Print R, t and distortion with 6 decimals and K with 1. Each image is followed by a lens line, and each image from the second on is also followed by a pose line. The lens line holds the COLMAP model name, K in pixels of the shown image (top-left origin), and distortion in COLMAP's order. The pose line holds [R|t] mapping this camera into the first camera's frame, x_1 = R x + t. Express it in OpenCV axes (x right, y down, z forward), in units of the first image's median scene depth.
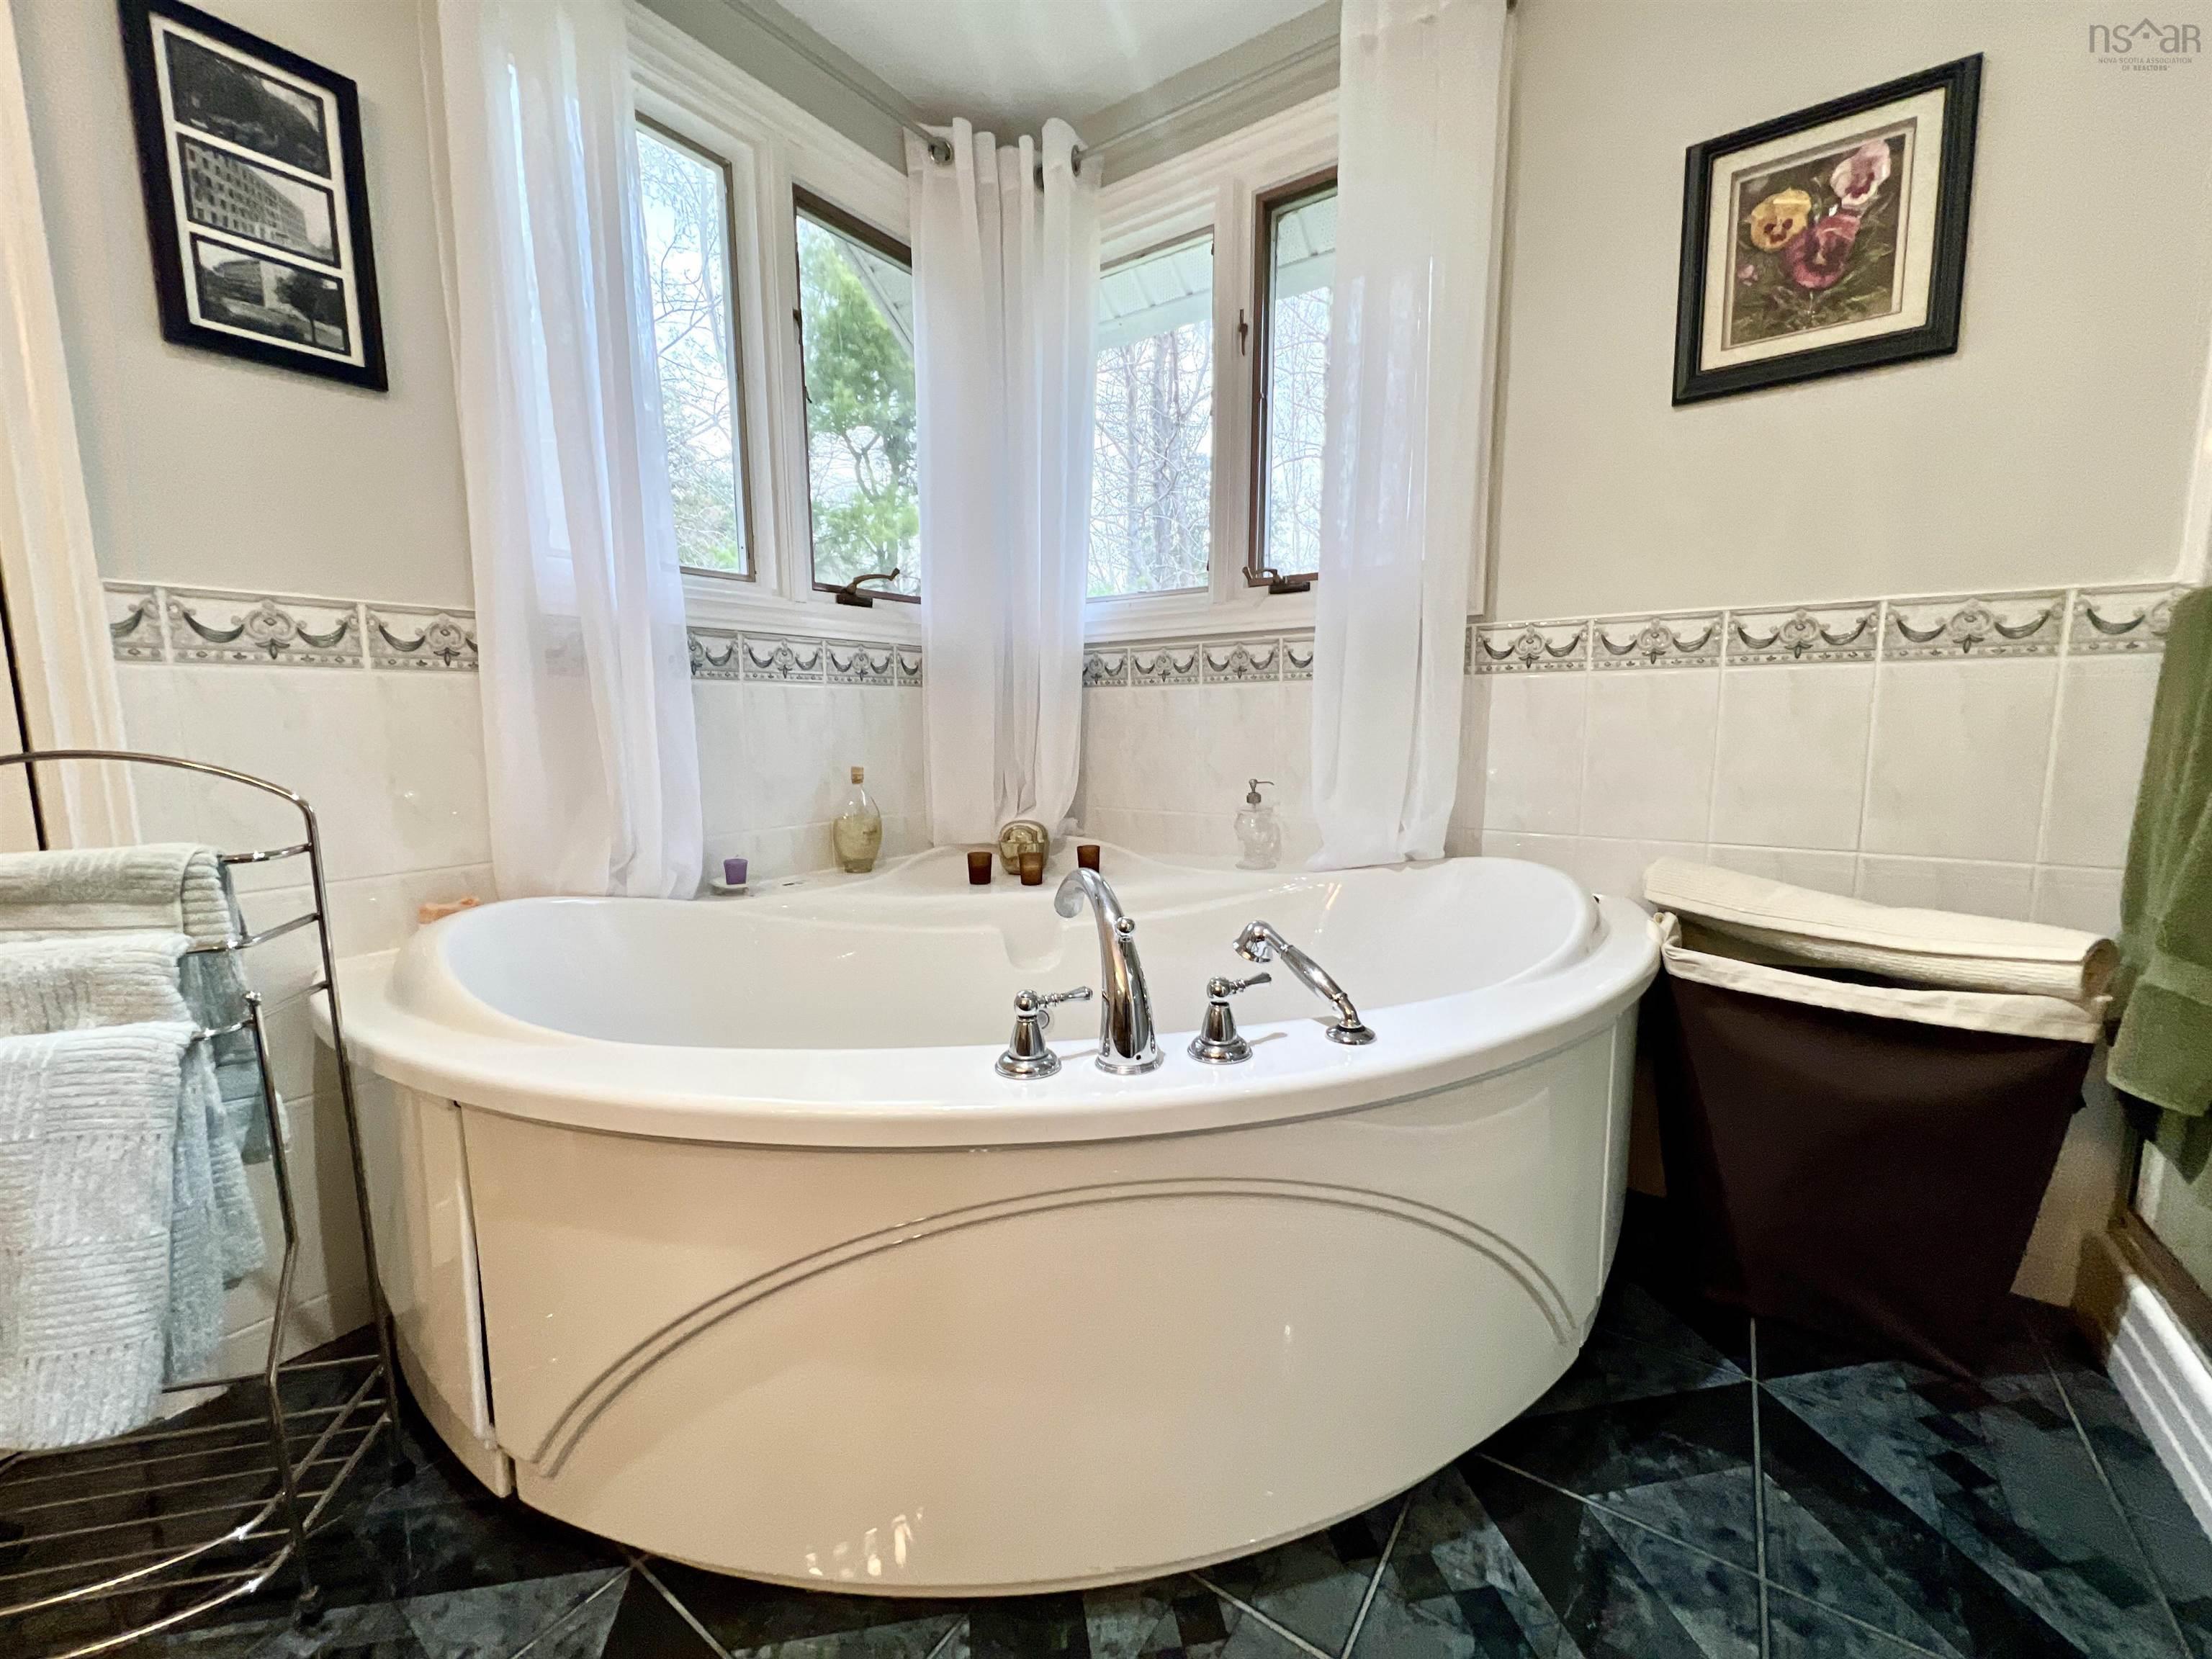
lens RADIAL K [[885.6, 0, 1114.3], [0, 885.6, 832.9], [0, 0, 1]] dist [-0.001508, 0.000449]
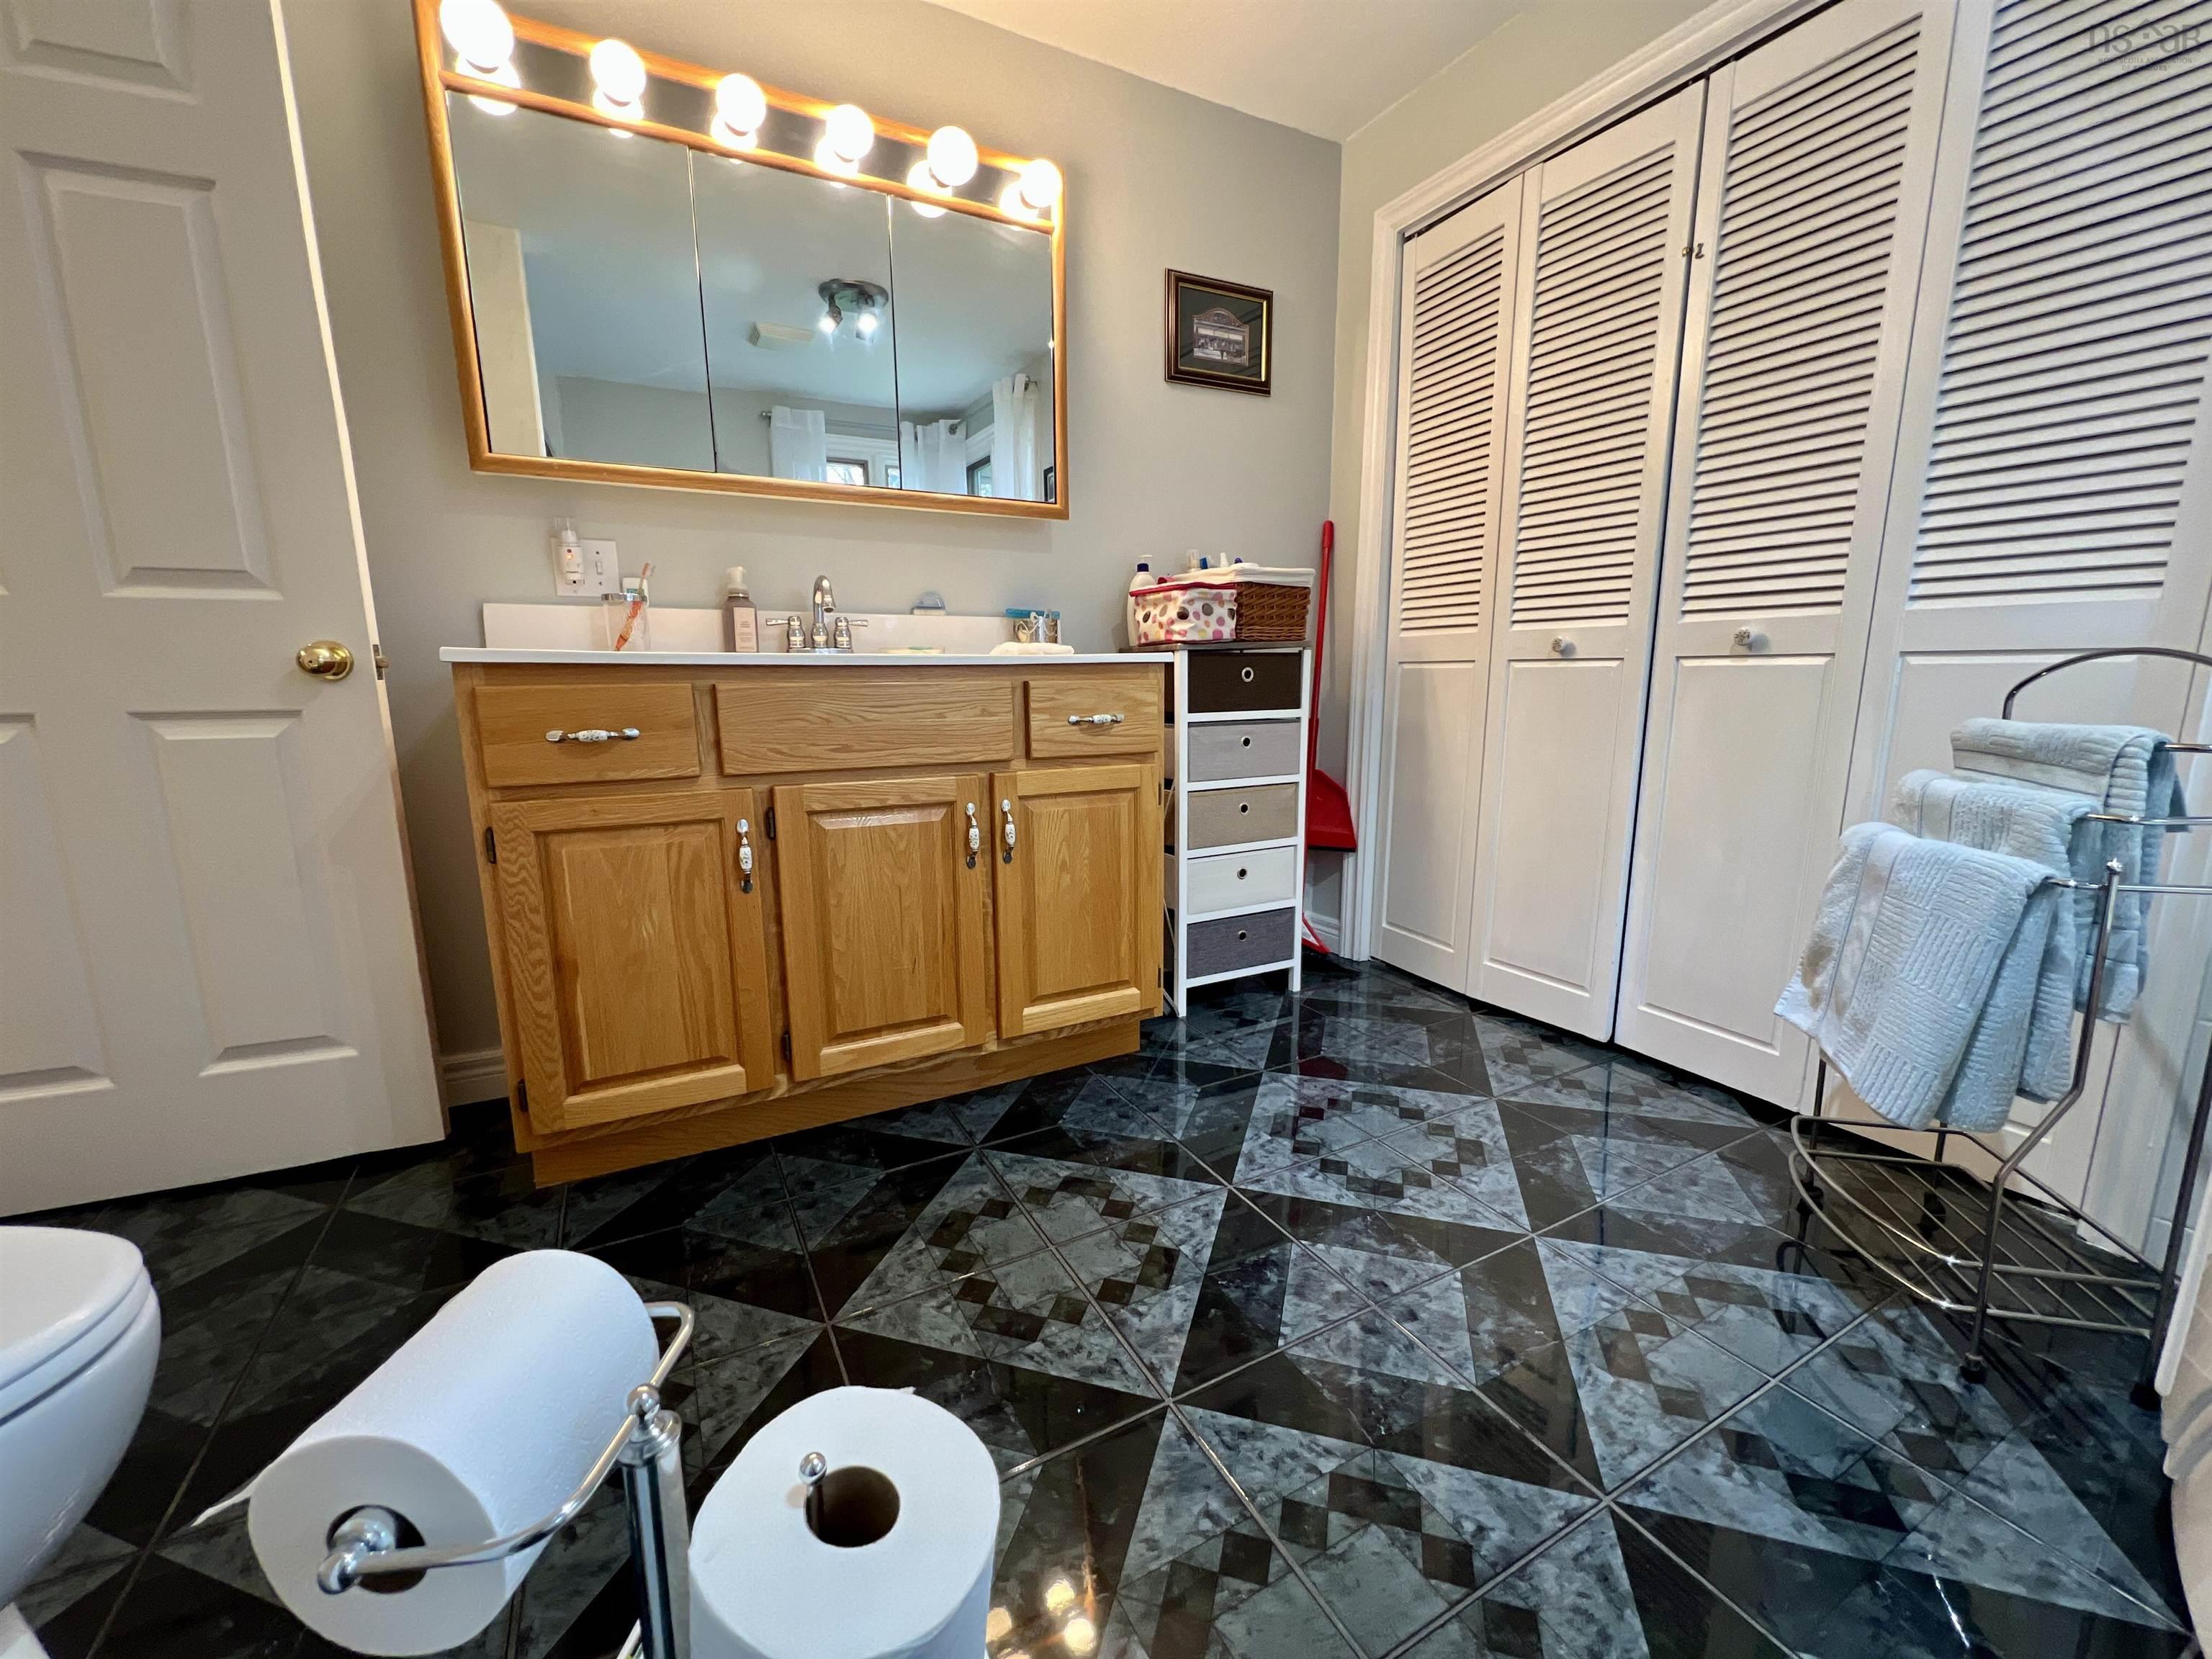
lens RADIAL K [[885.6, 0, 1121.0], [0, 885.6, 835.3], [0, 0, 1]] dist [-0.001508, 0.000449]
pose [[-0.451601, 0.168490, -0.876166, 0.370833], [-0.108223, 0.964412, 0.241241, 0.008149], [0.885632, 0.203766, -0.417295, 0.219250]]
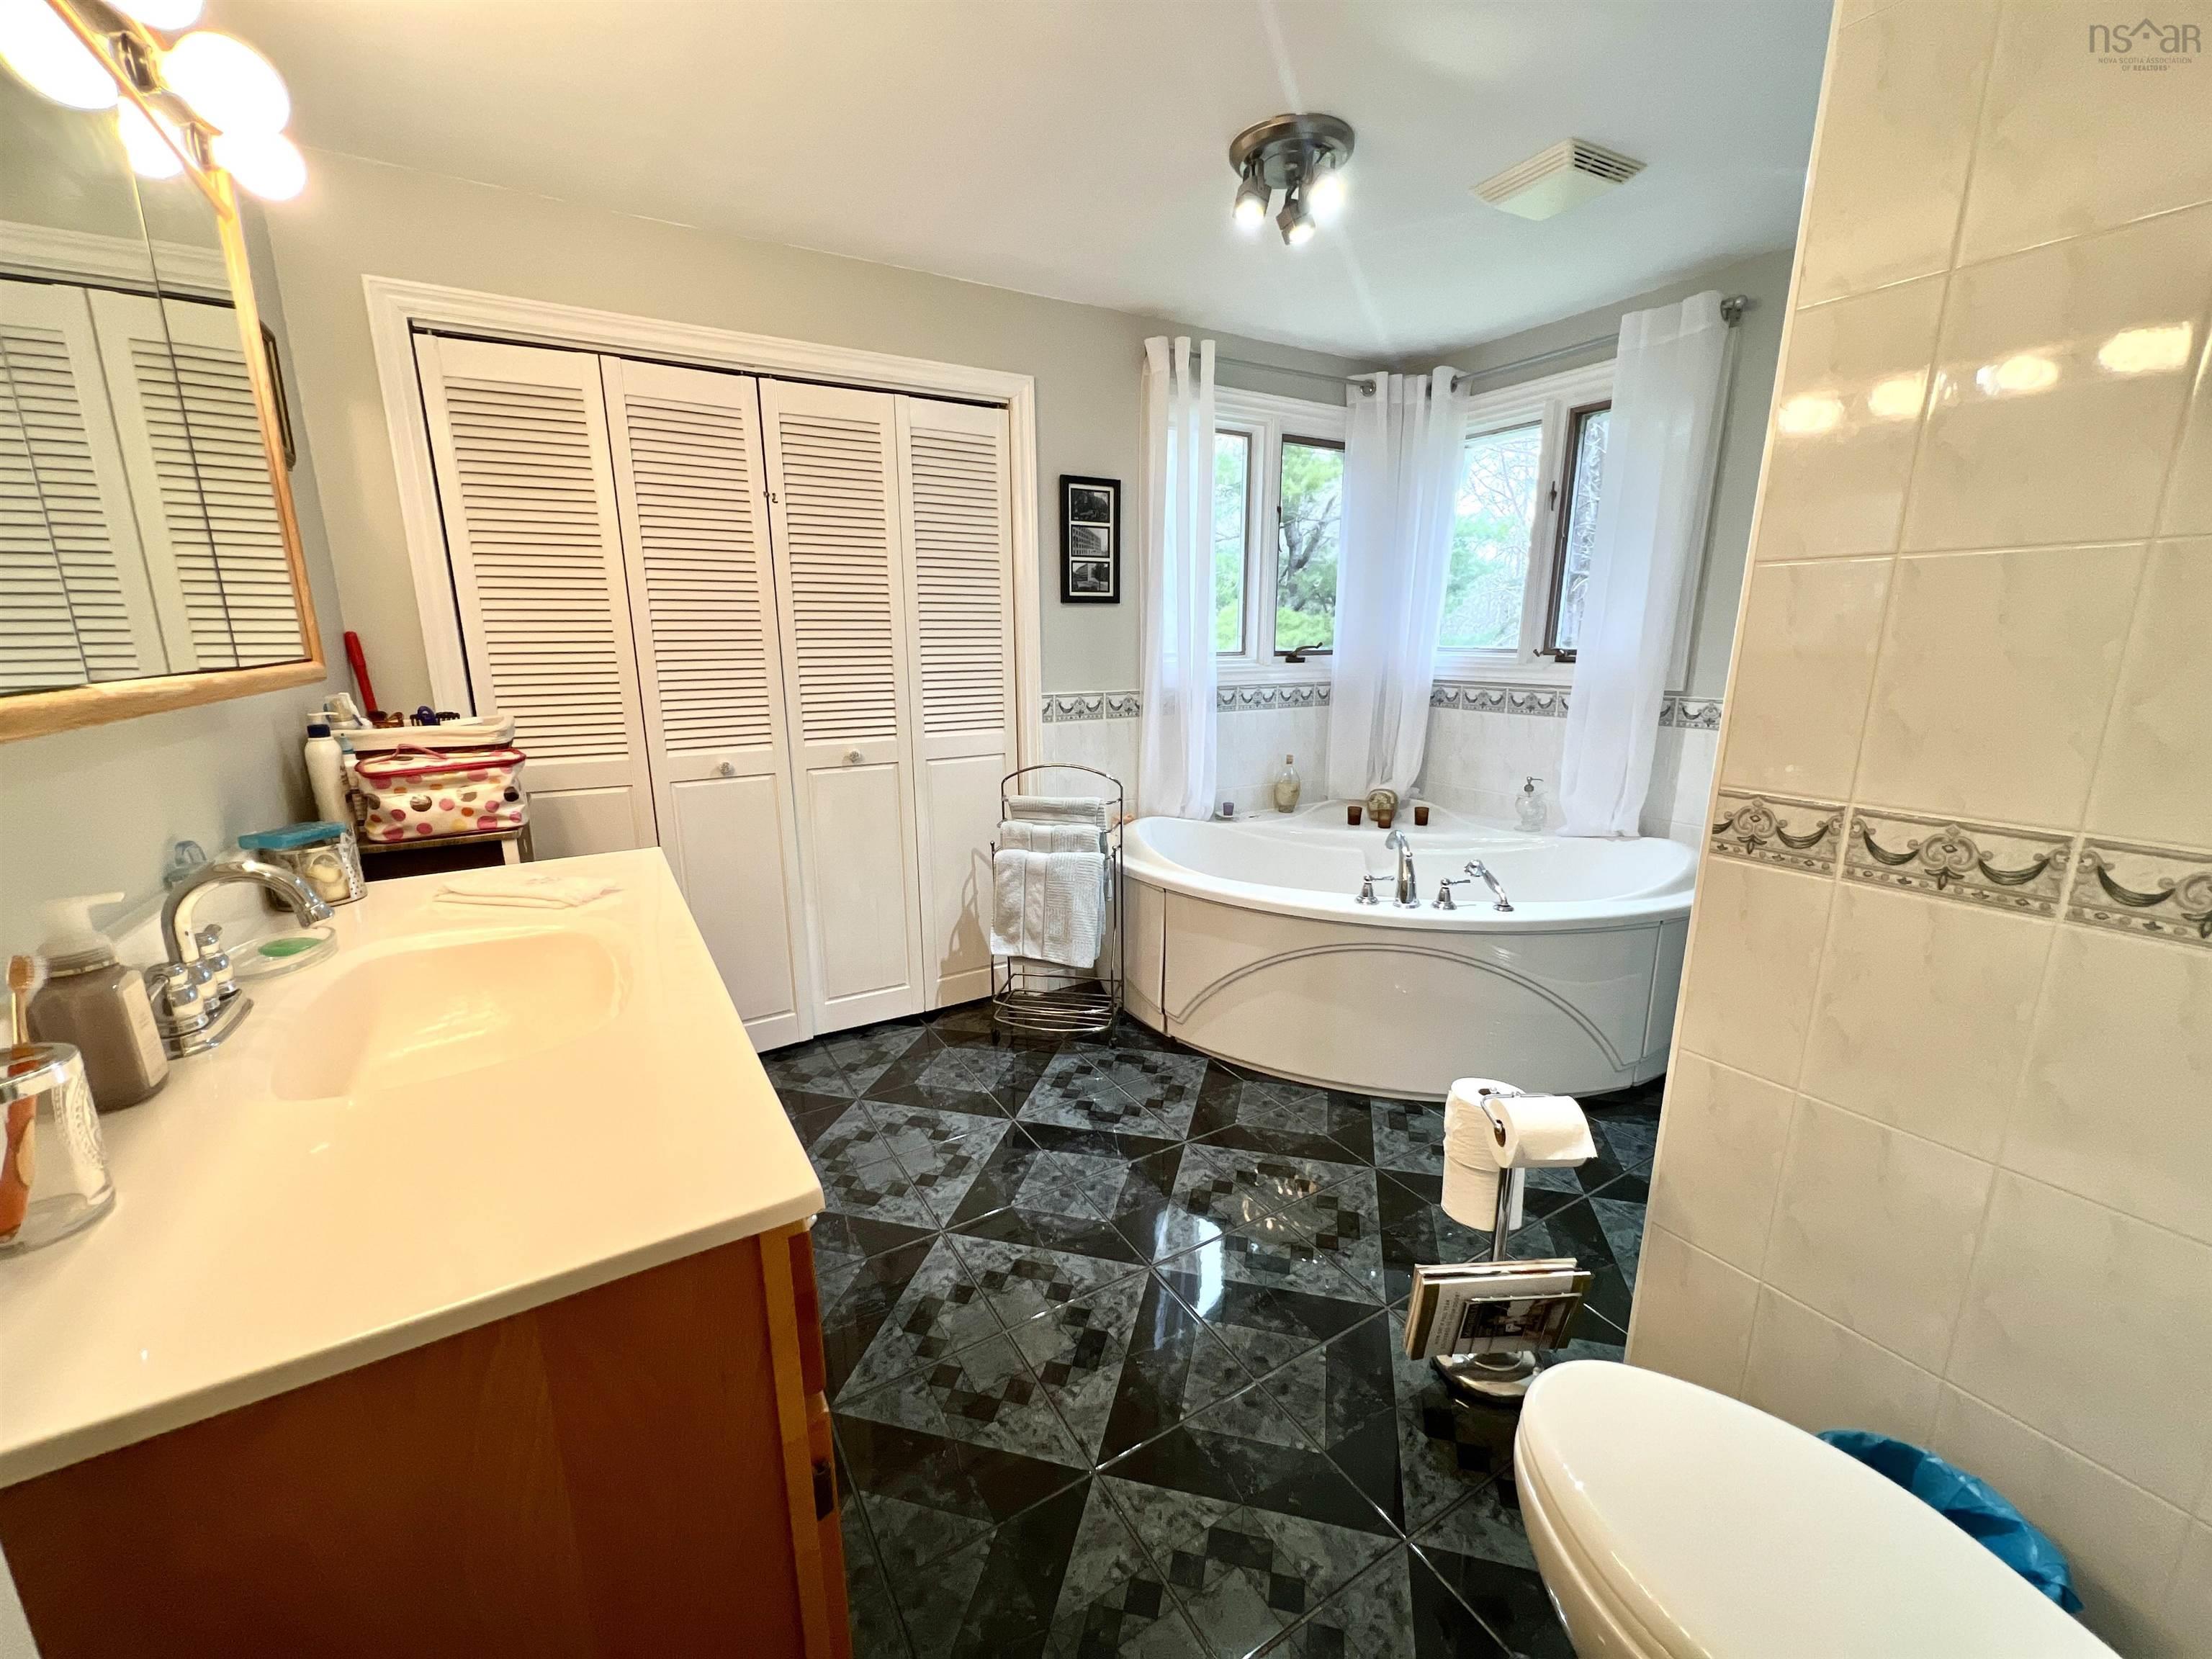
lens RADIAL K [[885.6, 0, 1095.2], [0, 885.6, 835.7], [0, 0, 1]] dist [-0.001508, 0.000449]
pose [[0.904970, 0.096489, -0.414390, 0.171069], [-0.054806, 0.992268, 0.111355, -0.131521], [0.421931, -0.078061, 0.903261, -1.206942]]
